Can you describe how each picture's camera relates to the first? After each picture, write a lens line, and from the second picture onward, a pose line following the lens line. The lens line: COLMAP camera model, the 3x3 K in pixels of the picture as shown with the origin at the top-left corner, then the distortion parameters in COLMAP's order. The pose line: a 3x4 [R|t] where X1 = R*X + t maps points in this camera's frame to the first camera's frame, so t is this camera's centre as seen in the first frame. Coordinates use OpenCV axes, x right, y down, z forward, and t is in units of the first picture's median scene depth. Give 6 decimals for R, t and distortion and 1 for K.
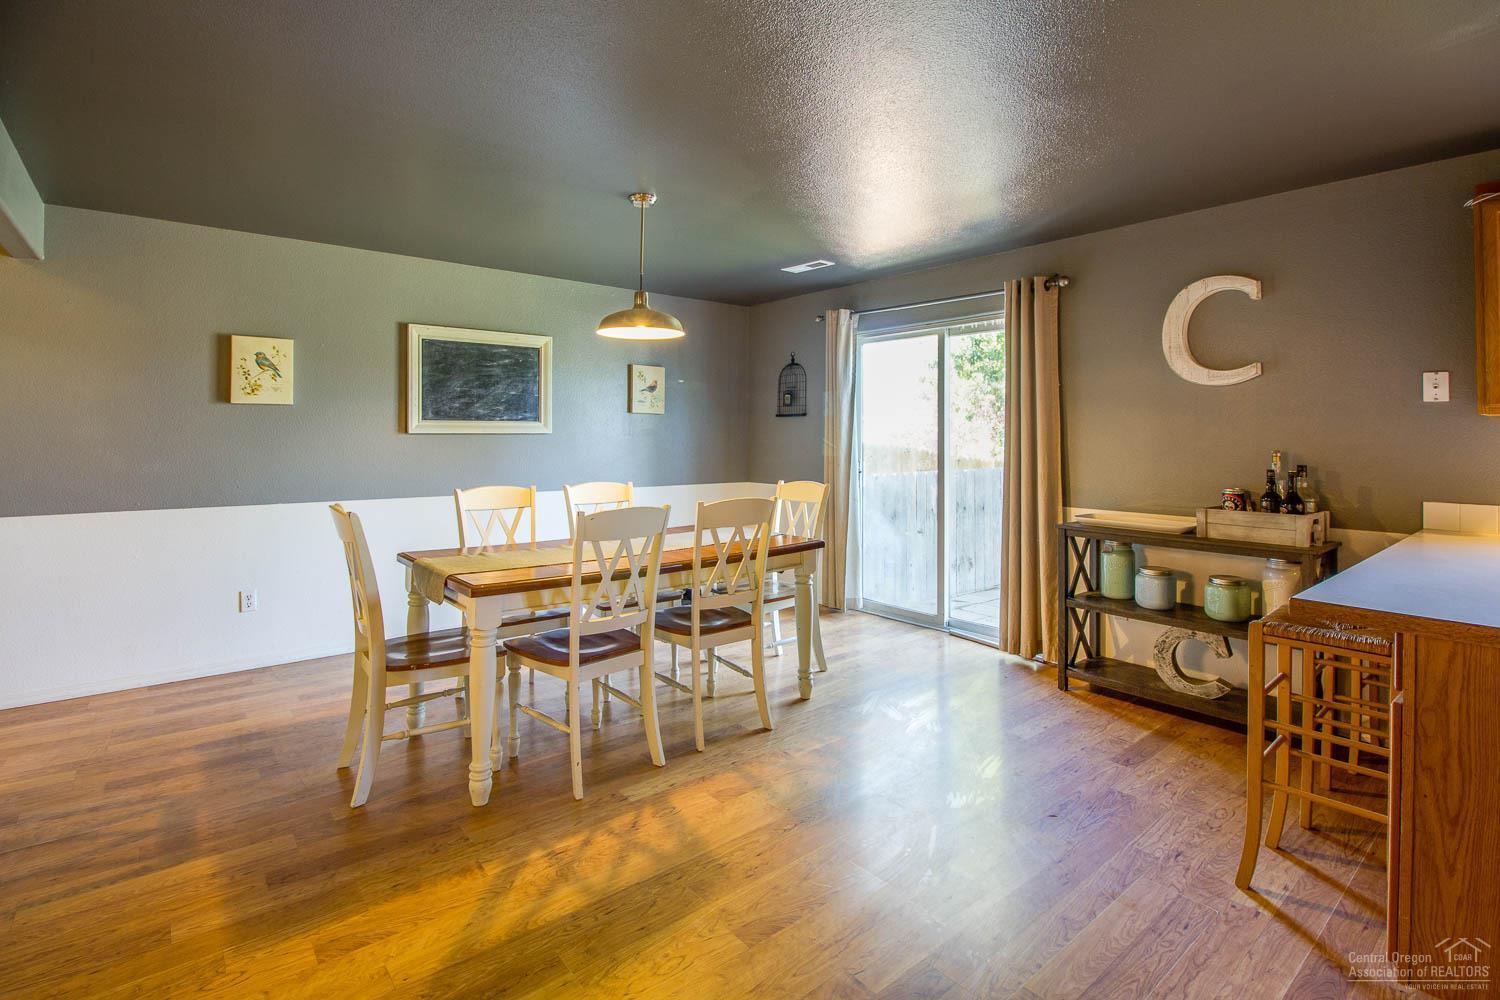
lens RADIAL K [[725.8, 0, 745.8], [0, 725.8, 437.9], [0, 0, 1]] dist [-0.000764, -0.008204]
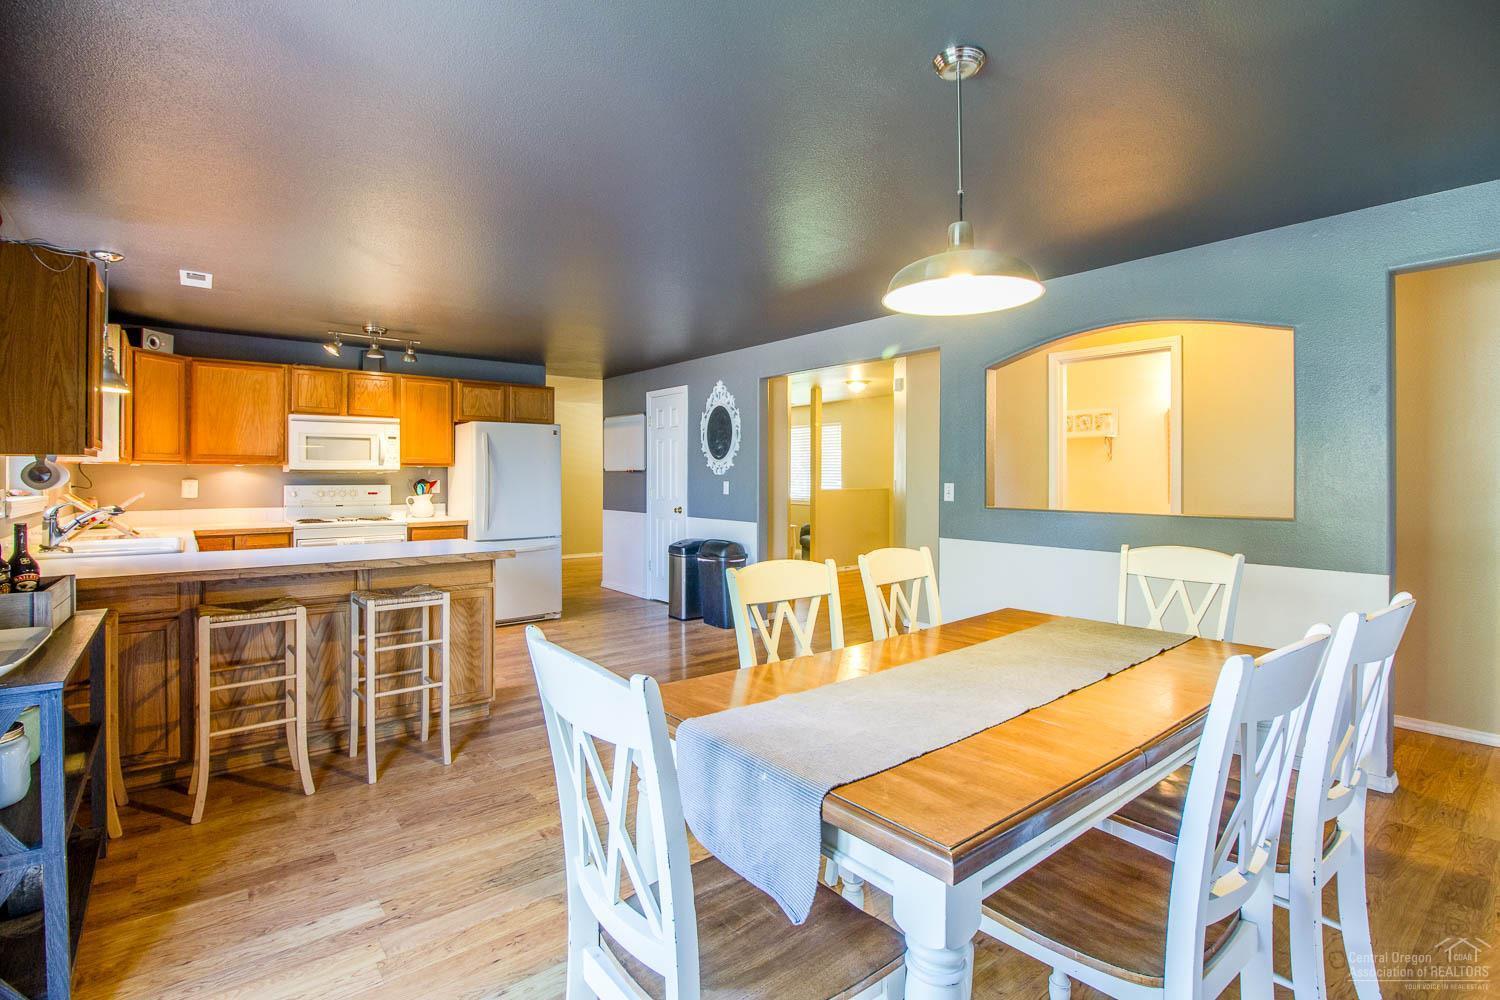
lens RADIAL K [[700.0, 0, 750.0], [0, 700.0, 500.0], [0, 0, 1]] dist [-0.001580, -0.008844]
pose [[-0.999987, -0.001463, 0.004924, 0.020127], [-0.001274, 0.999267, 0.038257, -0.004561], [-0.004976, 0.038250, -0.999256, 1.803645]]
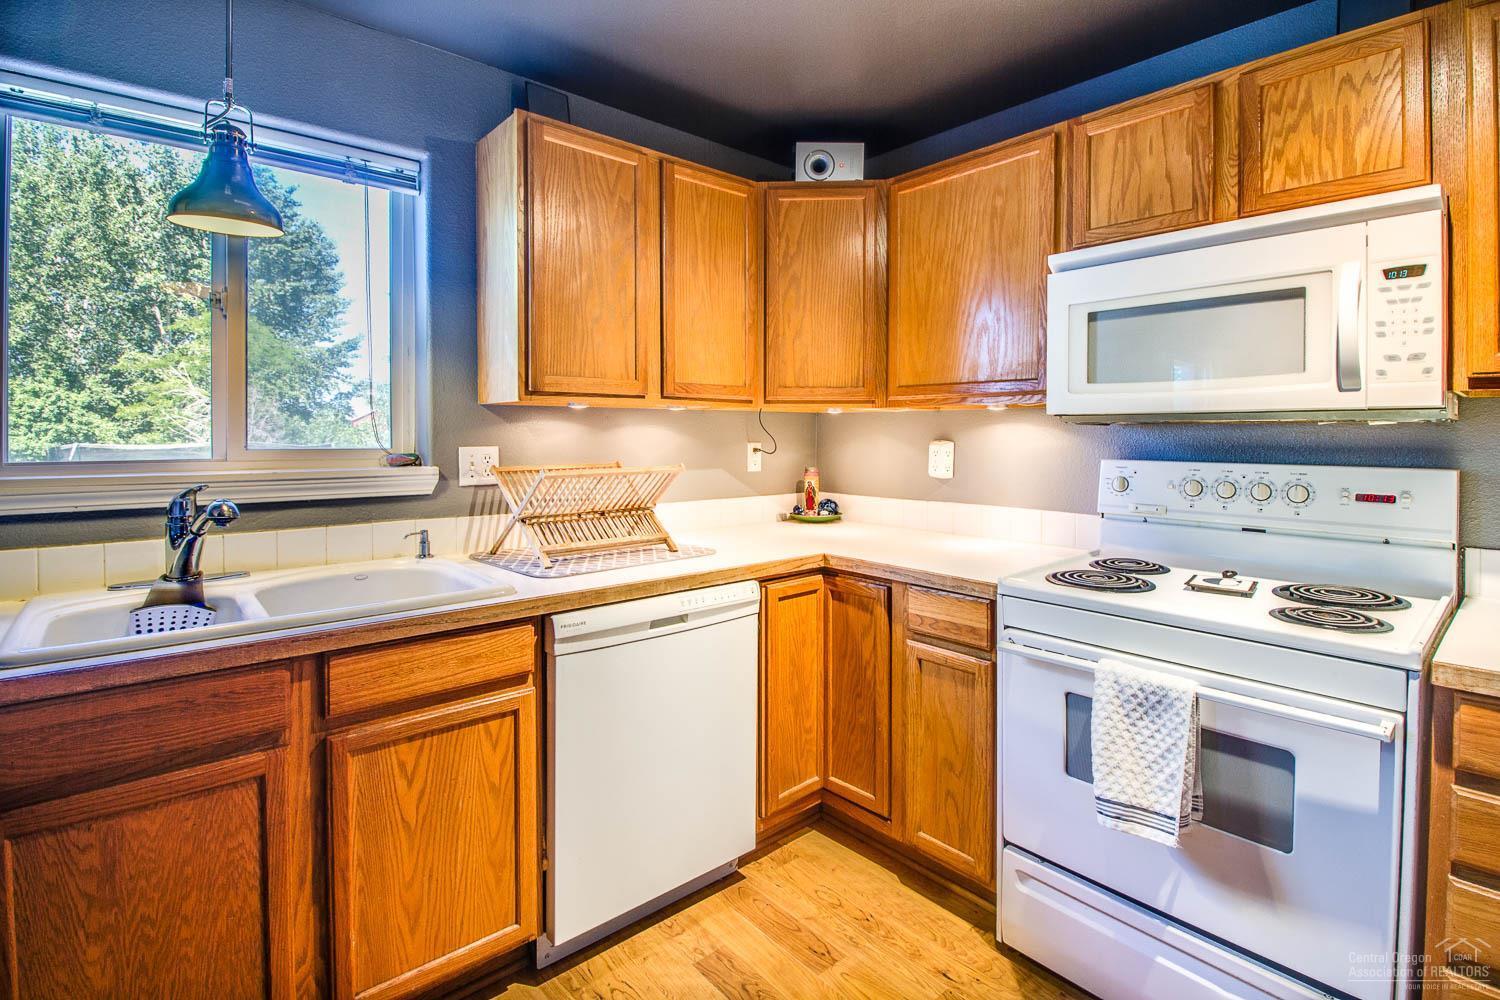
lens RADIAL K [[725.8, 0, 745.8], [0, 725.8, 437.9], [0, 0, 1]] dist [-0.000764, -0.008204]
pose [[-0.014797, -0.009336, 0.999847, 0.579797], [0.000356, 0.999956, 0.009342, 0.001880], [-0.999890, 0.000494, -0.014793, 0.246023]]
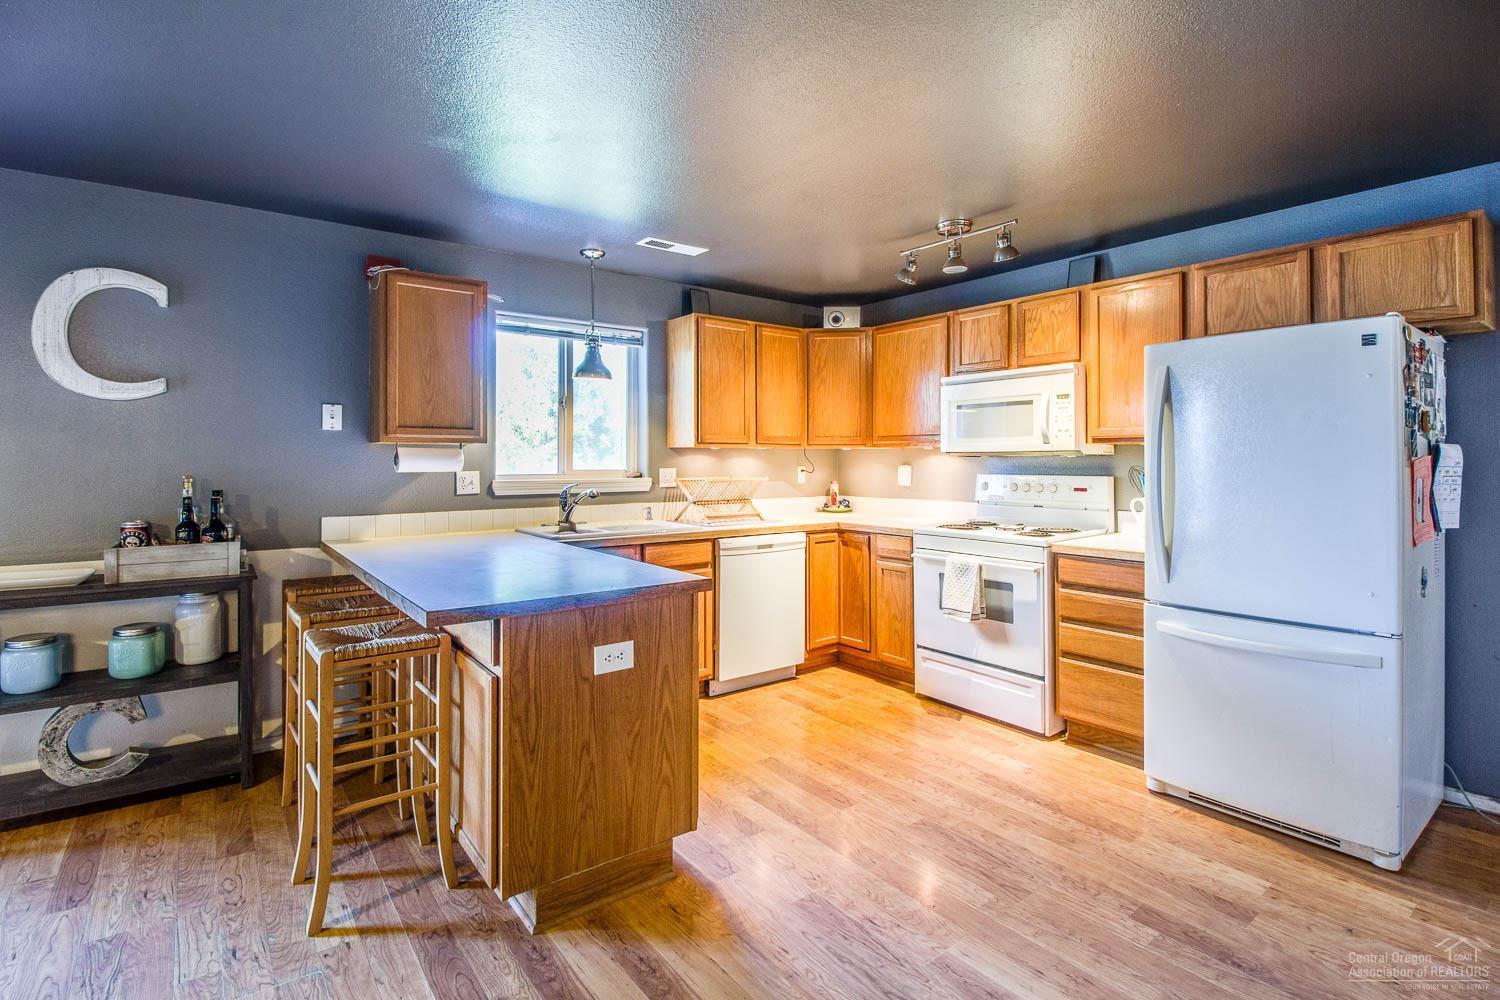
lens RADIAL K [[714.0, 0, 751.5], [0, 714.0, 462.2], [0, 0, 1]] dist [-0.001853, -0.009651]
pose [[0.033716, -0.004178, 0.999423, -0.162282], [0.003821, 0.999984, 0.004051, -0.000791], [-0.999424, 0.003682, 0.033732, 0.282809]]
